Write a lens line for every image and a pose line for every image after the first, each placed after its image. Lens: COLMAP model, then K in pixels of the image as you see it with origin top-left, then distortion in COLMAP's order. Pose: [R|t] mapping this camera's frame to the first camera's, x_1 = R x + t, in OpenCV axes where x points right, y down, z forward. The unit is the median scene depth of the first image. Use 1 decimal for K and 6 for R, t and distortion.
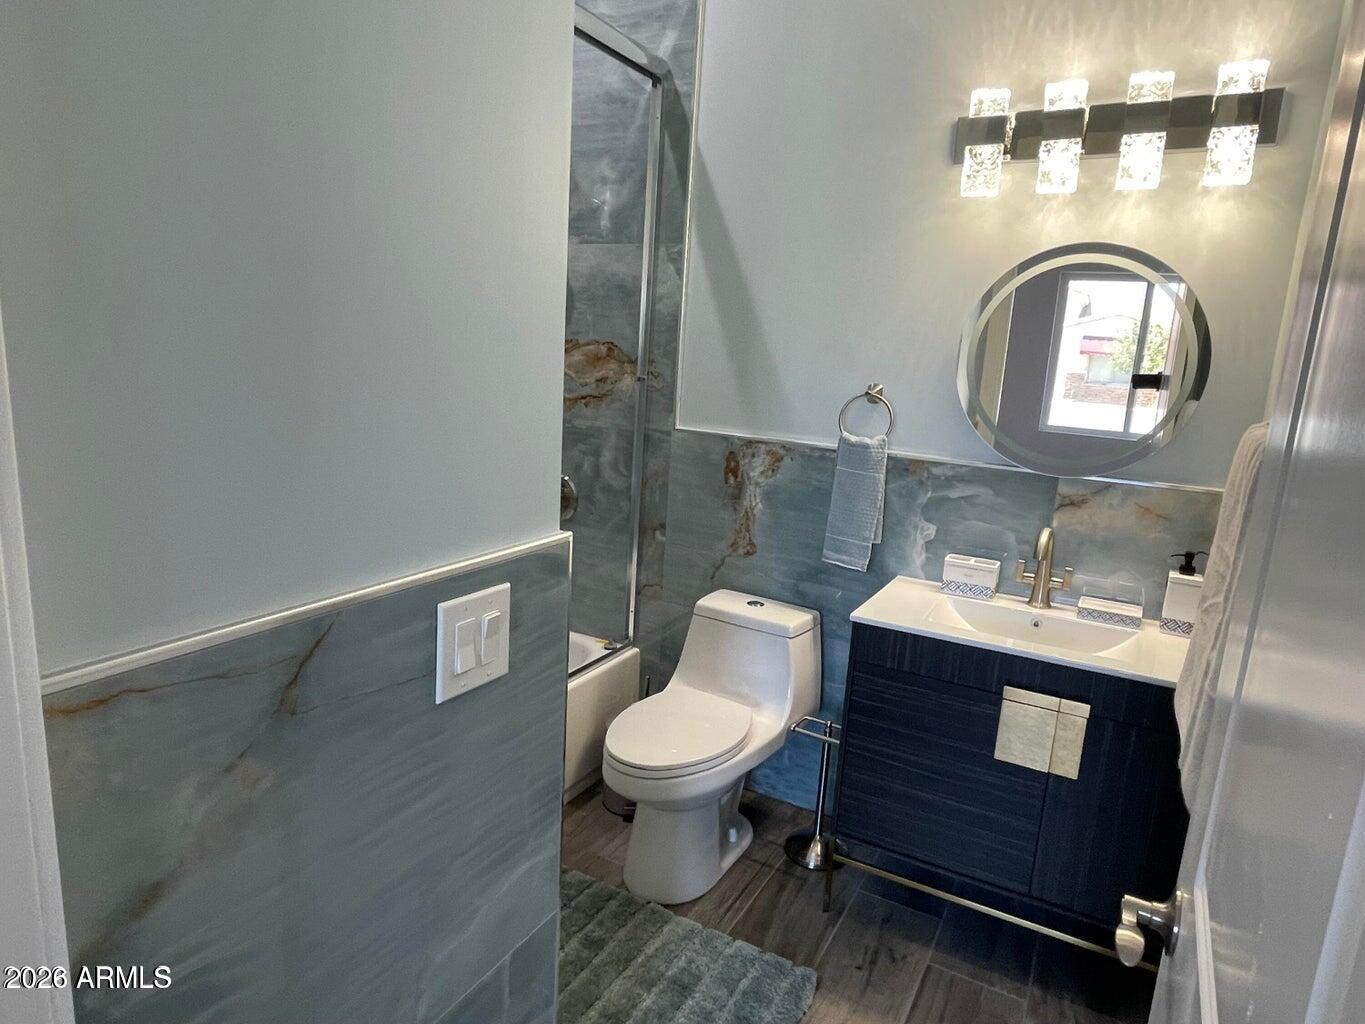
lens RADIAL K [[838.0, 0, 681.1], [0, 838.0, 513.5], [0, 0, 1]] dist [-0.004784, 0.002942]
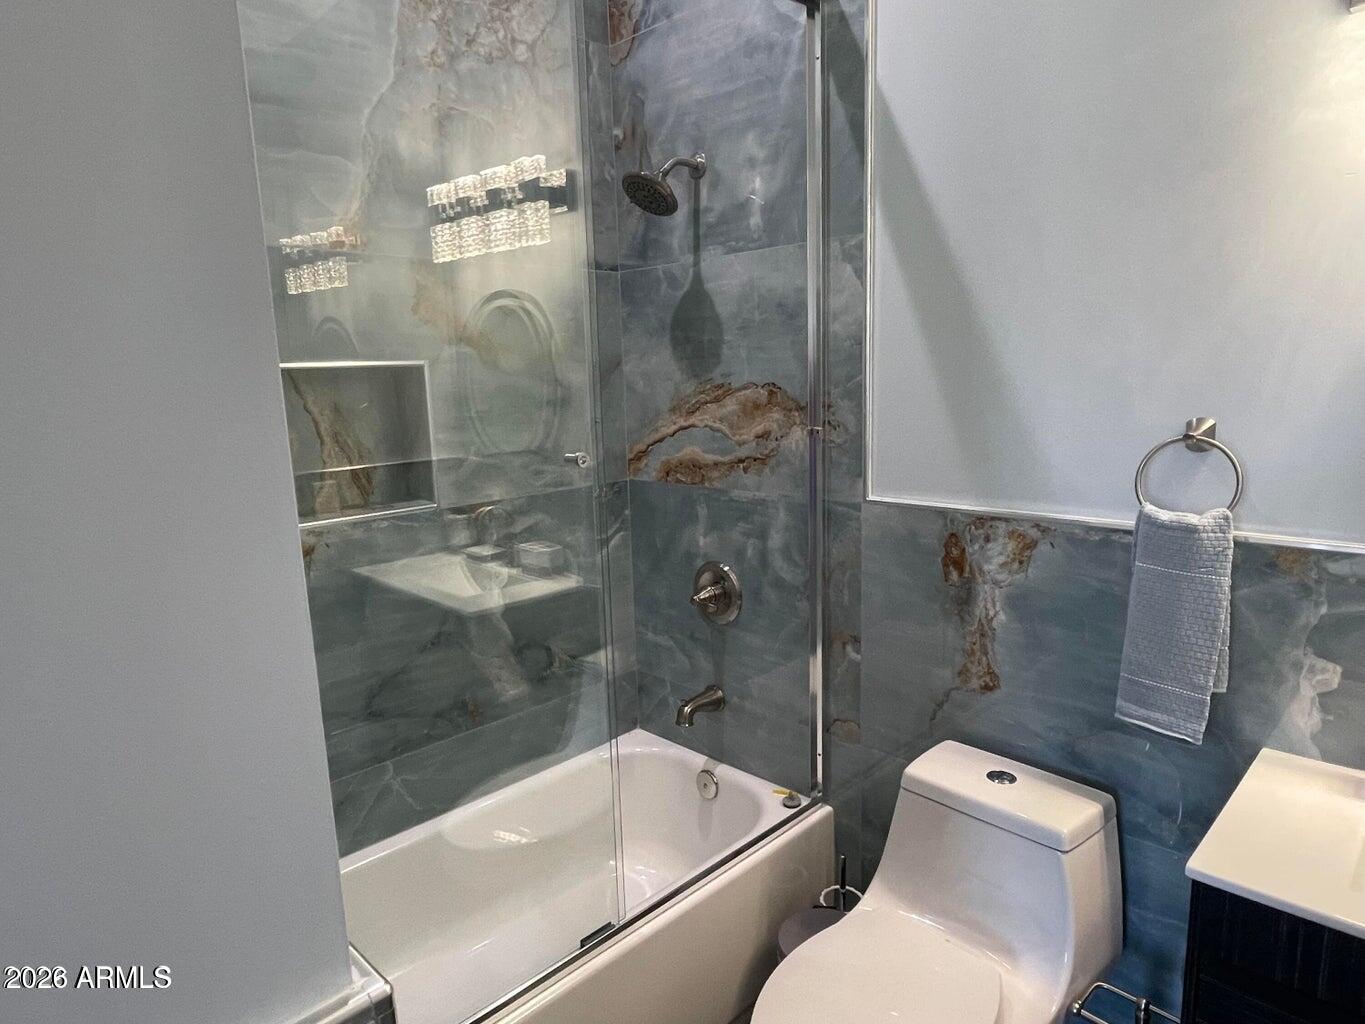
lens RADIAL K [[838.0, 0, 680.5], [0, 838.0, 506.3], [0, 0, 1]] dist [-0.004784, 0.002942]
pose [[0.958421, -0.040292, -0.282499, 0.042523], [0.025153, 0.998056, -0.057015, -0.063177], [0.284247, 0.047539, 0.957572, 0.309758]]
